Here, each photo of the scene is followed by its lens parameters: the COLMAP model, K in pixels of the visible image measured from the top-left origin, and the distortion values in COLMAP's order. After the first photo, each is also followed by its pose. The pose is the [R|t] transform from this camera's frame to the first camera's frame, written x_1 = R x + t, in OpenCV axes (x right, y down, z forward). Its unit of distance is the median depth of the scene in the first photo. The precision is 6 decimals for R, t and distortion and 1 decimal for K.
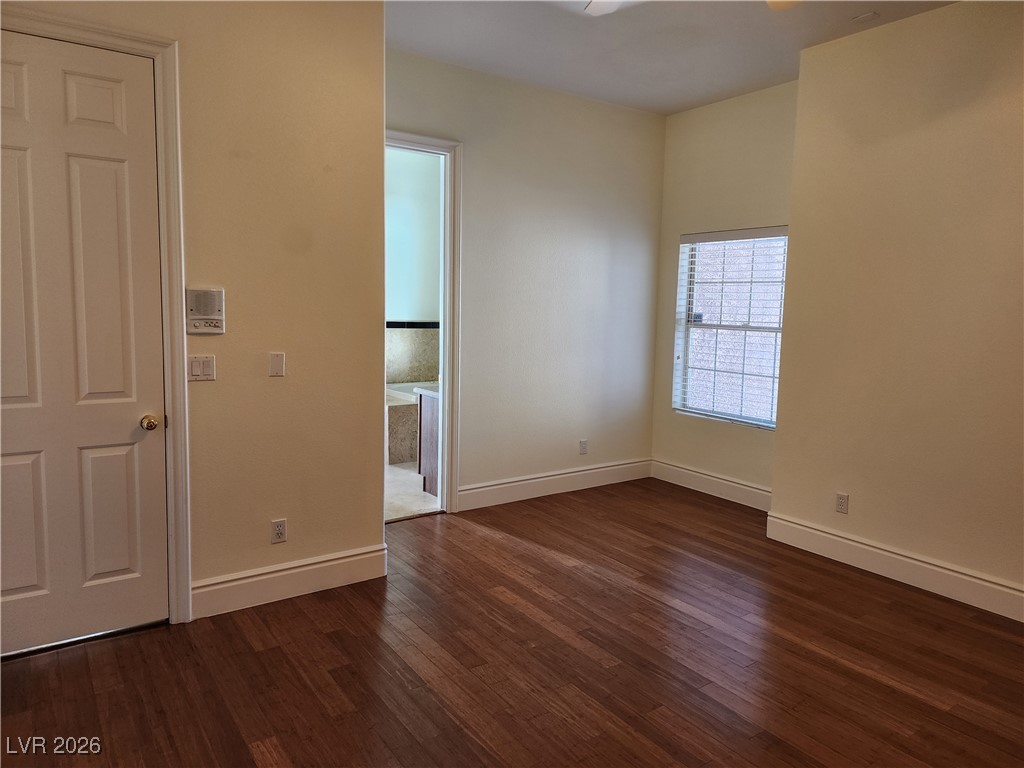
lens RADIAL K [[684.5, 0, 511.0], [0, 684.5, 380.9], [0, 0, 1]] dist [0.050393, -0.023175]
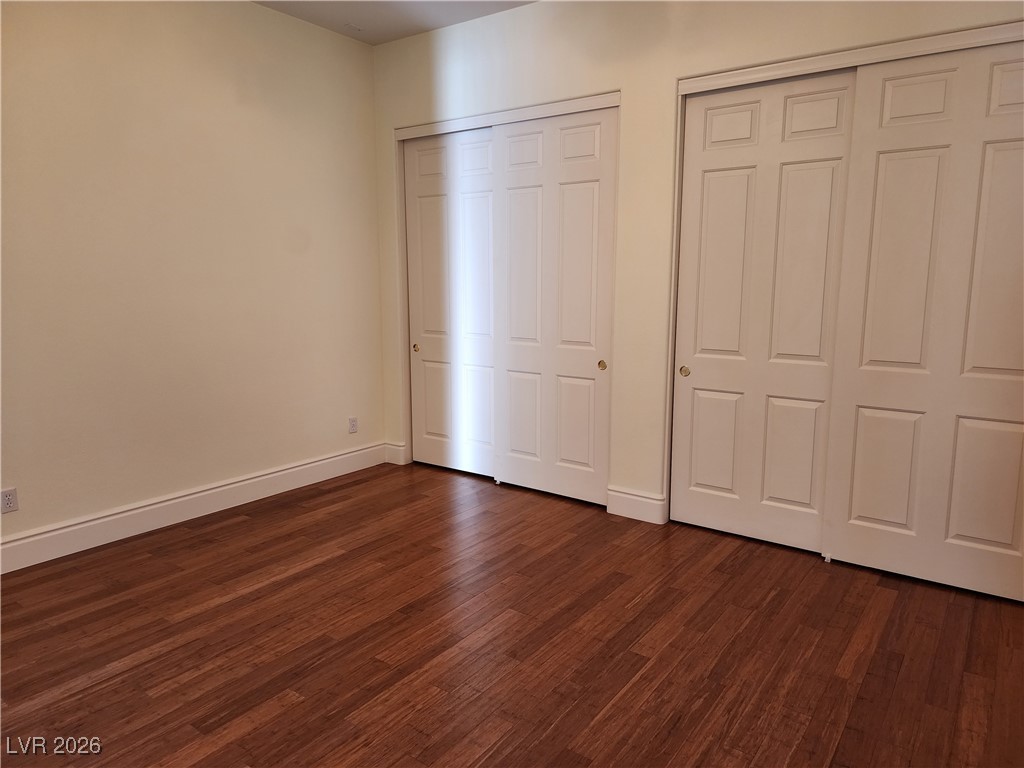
lens RADIAL K [[684.5, 0, 511.9], [0, 684.5, 382.5], [0, 0, 1]] dist [0.050393, -0.023175]
pose [[-0.312443, -0.172003, 0.934235, -0.621061], [0.095720, 0.972765, 0.211109, -0.106378], [-0.945102, 0.155384, -0.287470, 0.879681]]
